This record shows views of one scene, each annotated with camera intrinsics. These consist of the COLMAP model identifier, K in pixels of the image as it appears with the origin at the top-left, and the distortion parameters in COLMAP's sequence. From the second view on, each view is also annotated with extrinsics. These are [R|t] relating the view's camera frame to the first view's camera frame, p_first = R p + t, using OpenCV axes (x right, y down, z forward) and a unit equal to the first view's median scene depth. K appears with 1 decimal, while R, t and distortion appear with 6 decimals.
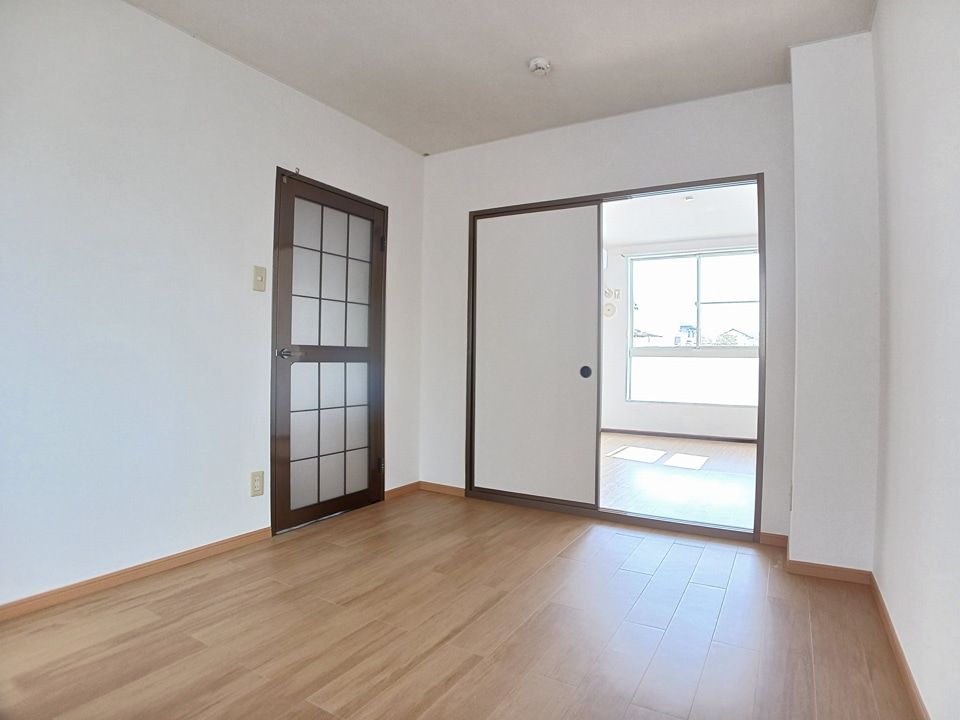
lens RADIAL K [[526.6, 0, 486.0], [0, 526.6, 356.7], [0, 0, 1]] dist [-0.127470, 0.039959]
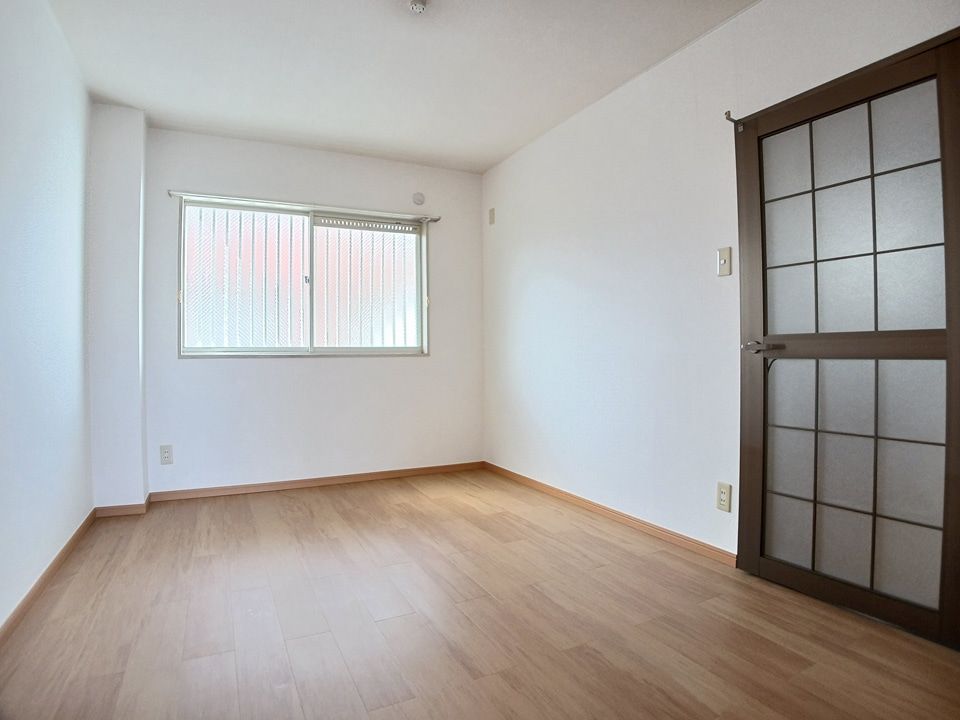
lens RADIAL K [[526.6, 0, 486.0], [0, 526.6, 356.7], [0, 0, 1]] dist [-0.127470, 0.039959]
pose [[-0.532627, -0.002574, -0.846346, 0.467988], [0.002538, 0.999986, -0.004639, 0.010799], [0.846346, -0.004619, -0.532613, 1.033802]]
